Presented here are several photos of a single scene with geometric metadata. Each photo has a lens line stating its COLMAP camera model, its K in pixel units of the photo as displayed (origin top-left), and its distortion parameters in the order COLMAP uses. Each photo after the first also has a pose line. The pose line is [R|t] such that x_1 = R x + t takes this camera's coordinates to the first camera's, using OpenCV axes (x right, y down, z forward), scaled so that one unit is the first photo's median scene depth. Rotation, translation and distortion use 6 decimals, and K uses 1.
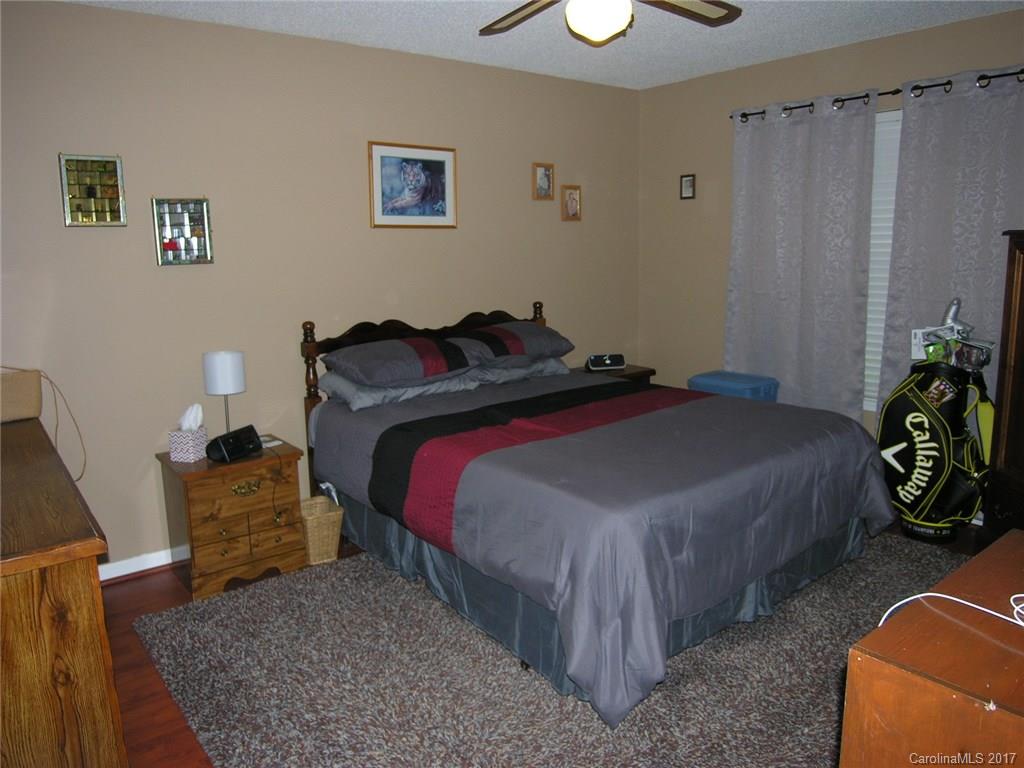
lens RADIAL K [[737.2, 0, 515.5], [0, 737.2, 387.0], [0, 0, 1]] dist [-0.061218, 0.006494]
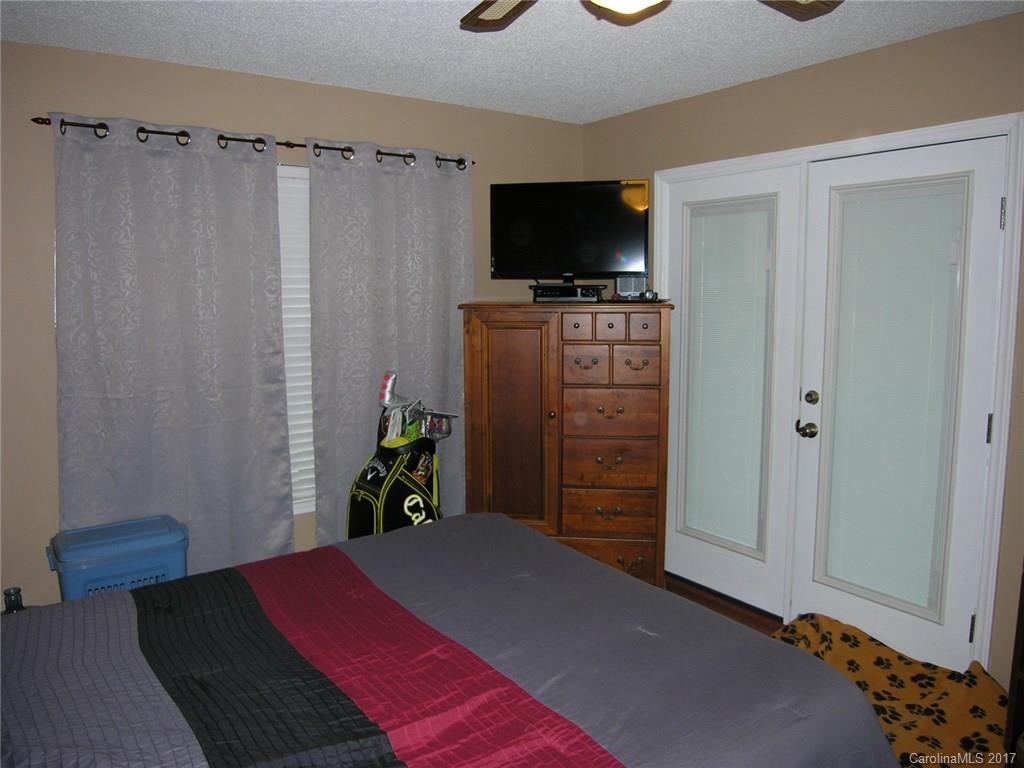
lens RADIAL K [[737.2, 0, 512.5], [0, 737.2, 373.5], [0, 0, 1]] dist [-0.061218, 0.006494]
pose [[0.055930, -0.096342, 0.993776, -0.349392], [0.188712, 0.978413, 0.084232, -0.163067], [-0.980439, 0.182826, 0.072903, 0.715978]]
